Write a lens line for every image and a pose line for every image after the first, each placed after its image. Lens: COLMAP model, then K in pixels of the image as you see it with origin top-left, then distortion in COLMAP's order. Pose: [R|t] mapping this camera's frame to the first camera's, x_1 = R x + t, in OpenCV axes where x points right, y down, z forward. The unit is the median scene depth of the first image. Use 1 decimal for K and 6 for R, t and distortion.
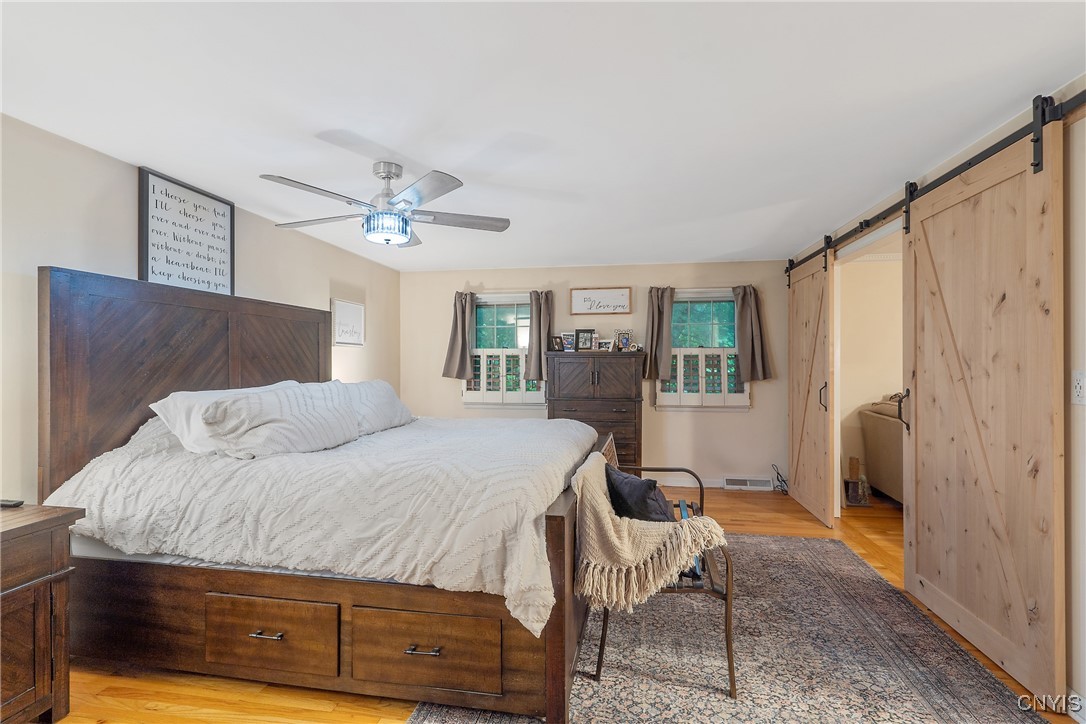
lens RADIAL K [[526.2, 0, 535.9], [0, 526.2, 366.7], [0, 0, 1]] dist [0.000799, 0.001087]
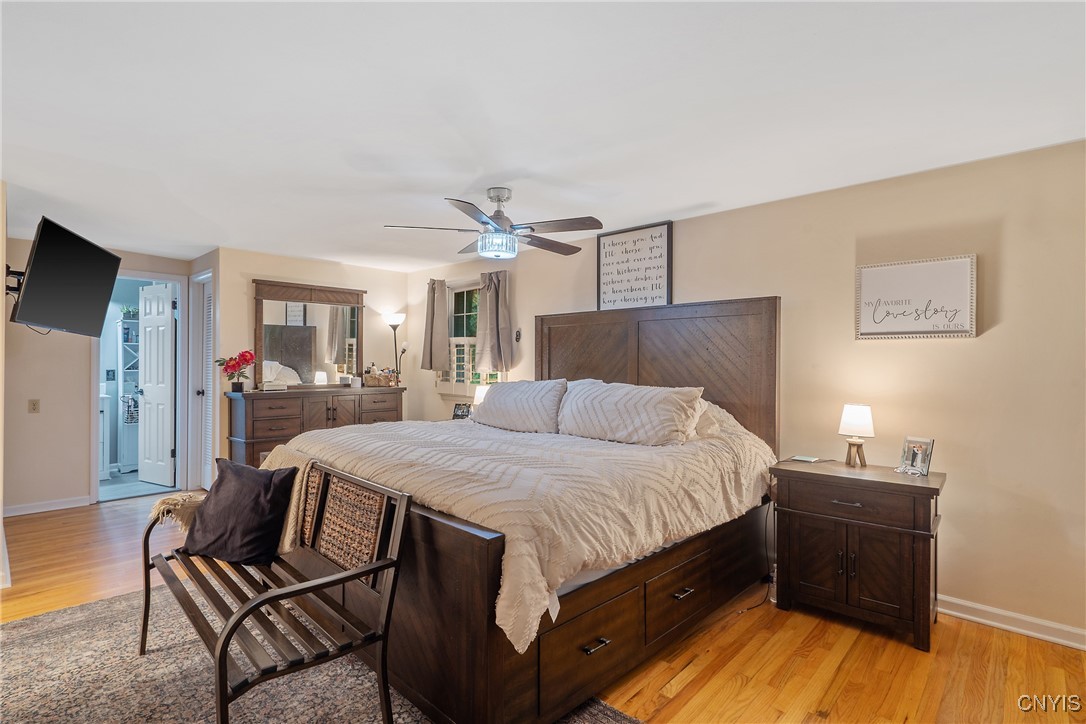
lens RADIAL K [[526.2, 0, 535.9], [0, 526.2, 366.7], [0, 0, 1]] dist [0.000799, 0.001087]
pose [[-0.545342, -0.001743, -0.838212, 0.389001], [-0.016369, 0.999829, 0.008571, -0.005114], [0.838054, 0.018395, -0.545278, 1.046129]]
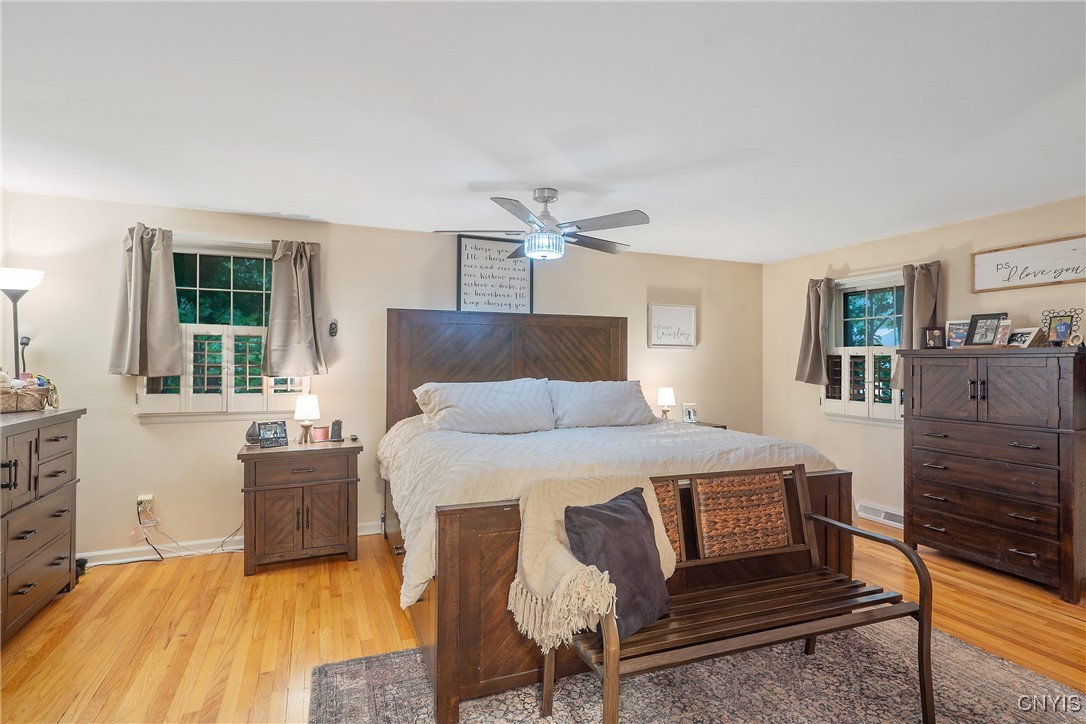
lens RADIAL K [[536.3, 0, 545.9], [0, 536.3, 357.1], [0, 0, 1]] dist [0.001087, 0.000450]
pose [[0.543914, -0.004862, -0.839127, 0.426862], [-0.010192, 0.999871, -0.012400, -0.005648], [0.839079, 0.015298, 0.543794, 0.233563]]
